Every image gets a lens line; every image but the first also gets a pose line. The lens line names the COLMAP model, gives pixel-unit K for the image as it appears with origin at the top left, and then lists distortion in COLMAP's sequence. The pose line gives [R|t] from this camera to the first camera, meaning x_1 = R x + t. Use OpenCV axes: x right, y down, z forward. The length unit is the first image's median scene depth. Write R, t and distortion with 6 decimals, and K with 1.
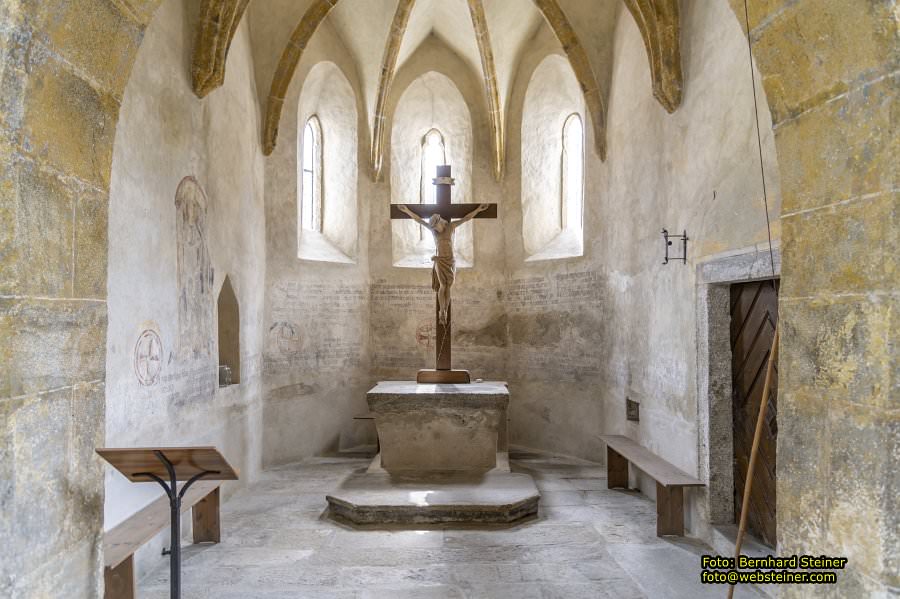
lens RADIAL K [[624.0, 0, 447.6], [0, 624.0, 297.0], [0, 0, 1]] dist [0.004872, 0.000322]
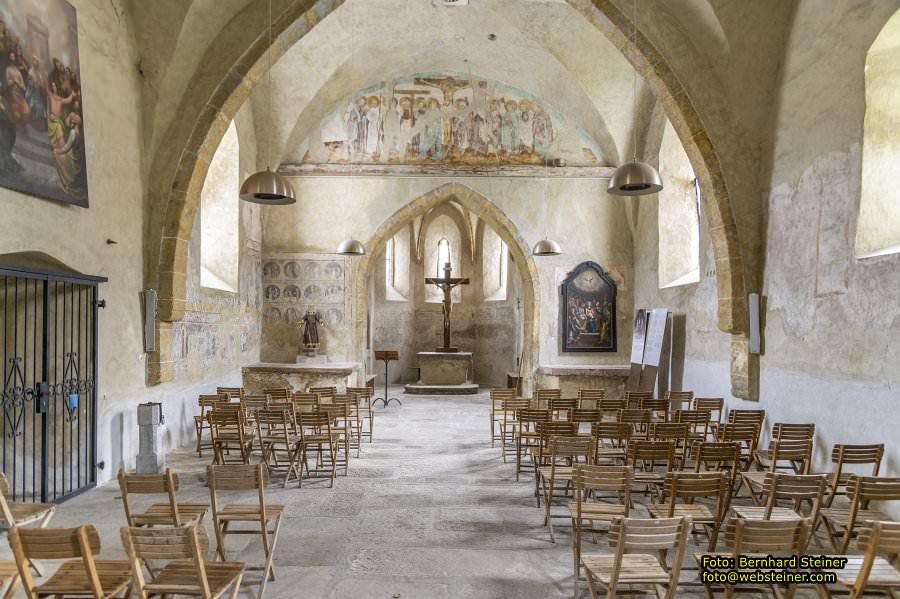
lens RADIAL K [[624.0, 0, 451.8], [0, 624.0, 306.8], [0, 0, 1]] dist [0.004872, 0.000322]
pose [[0.999829, 0.010904, -0.014940, 0.044149], [-0.010845, 0.999933, 0.004000, -0.045008], [0.014983, -0.003837, 0.999880, -1.300251]]
